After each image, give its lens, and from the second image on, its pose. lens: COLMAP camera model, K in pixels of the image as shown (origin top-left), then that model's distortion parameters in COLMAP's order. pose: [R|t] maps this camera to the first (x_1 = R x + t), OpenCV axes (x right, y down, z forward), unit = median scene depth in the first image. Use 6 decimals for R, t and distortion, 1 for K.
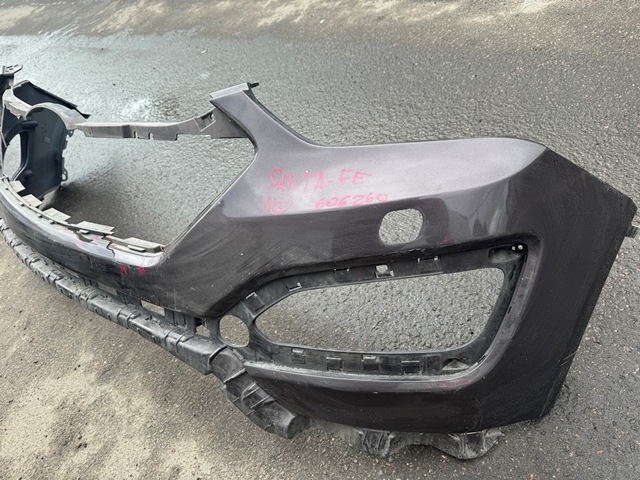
lens RADIAL K [[482.2, 0, 320.0], [0, 482.2, 240.0], [0, 0, 1]] dist [-0.008304, -0.012345]
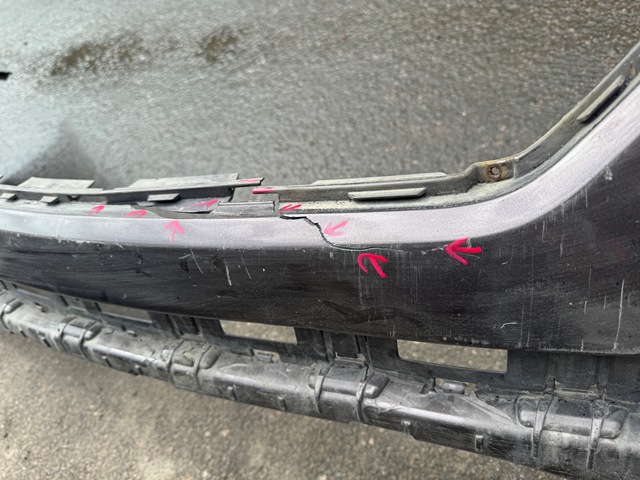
lens RADIAL K [[482.2, 0, 320.0], [0, 482.2, 240.0], [0, 0, 1]] dist [-0.008304, -0.012345]
pose [[0.968181, -0.213804, 0.130048, -0.386379], [0.207836, 0.976442, 0.058016, 0.015830], [-0.139388, -0.029141, 0.989809, 0.557610]]
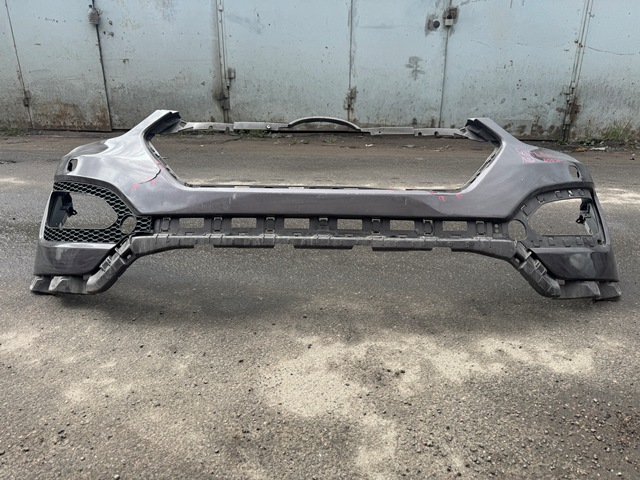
lens RADIAL K [[453.6, 0, 323.4], [0, 453.6, 244.6], [0, 0, 1]] dist [-0.000341, -0.006958]
pose [[0.756514, 0.146174, 0.637432, -1.239758], [0.242828, 0.842233, -0.481330, 0.609336], [-0.607224, 0.518919, 0.601666, 0.374225]]
